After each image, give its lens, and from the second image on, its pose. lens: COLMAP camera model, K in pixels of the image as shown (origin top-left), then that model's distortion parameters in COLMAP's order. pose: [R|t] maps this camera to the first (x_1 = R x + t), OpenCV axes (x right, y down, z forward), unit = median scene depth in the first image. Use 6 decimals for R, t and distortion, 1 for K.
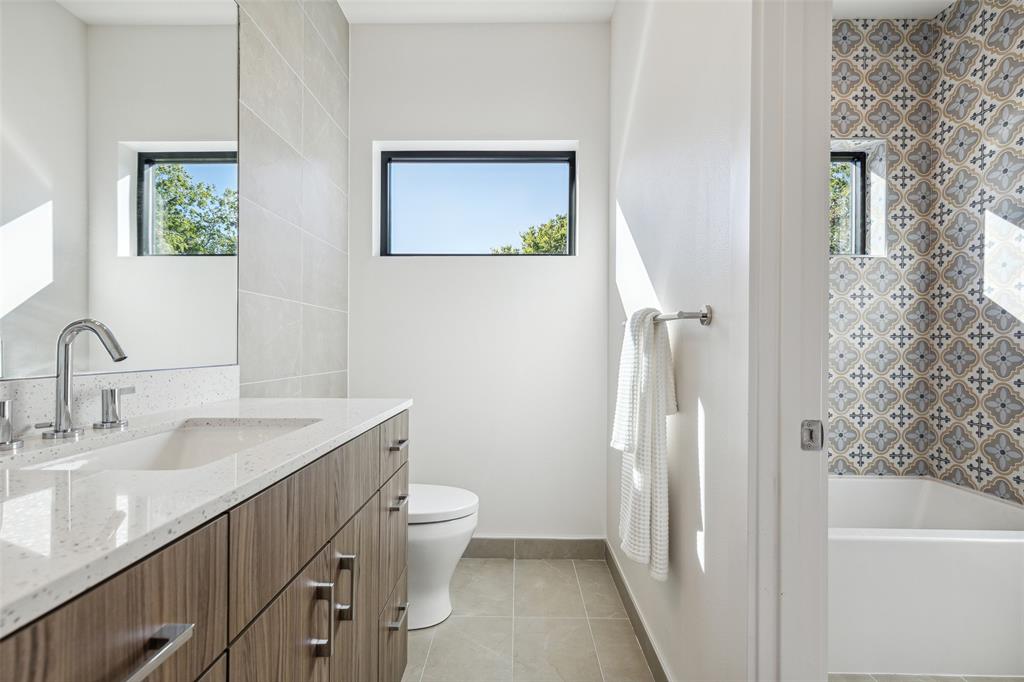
lens RADIAL K [[472.5, 0, 511.0], [0, 472.5, 343.6], [0, 0, 1]] dist [0.007589, -0.001192]
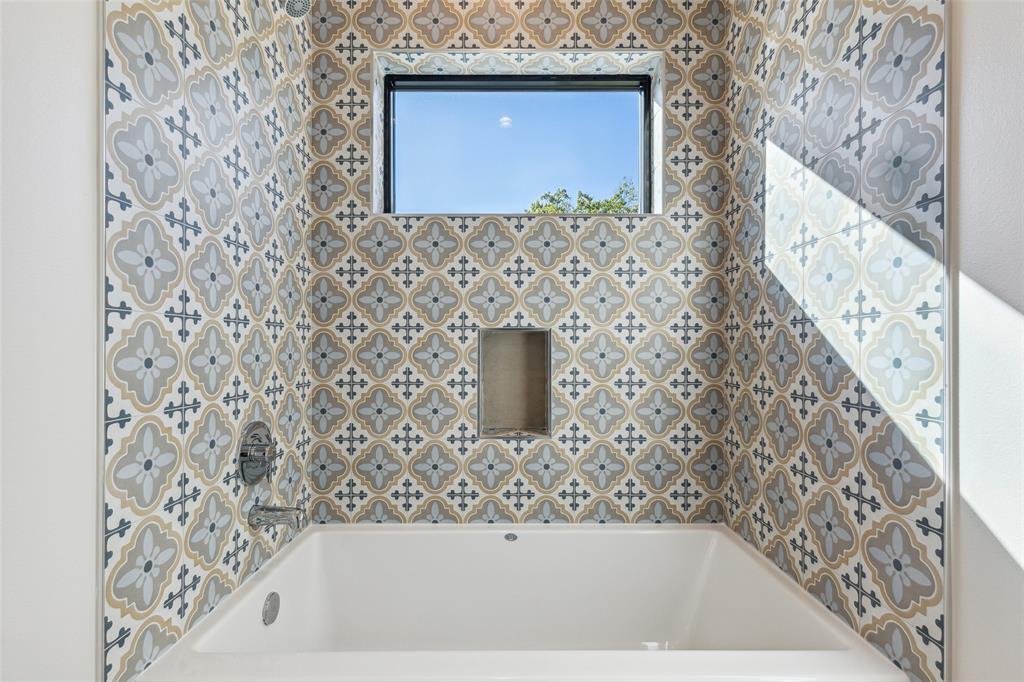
lens RADIAL K [[472.5, 0, 513.3], [0, 472.5, 341.7], [0, 0, 1]] dist [0.007589, -0.001192]
pose [[0.999848, -0.006638, 0.016100, 0.551987], [0.006655, 0.999977, -0.001001, 0.004883], [-0.016093, 0.001108, 0.999870, 0.293621]]
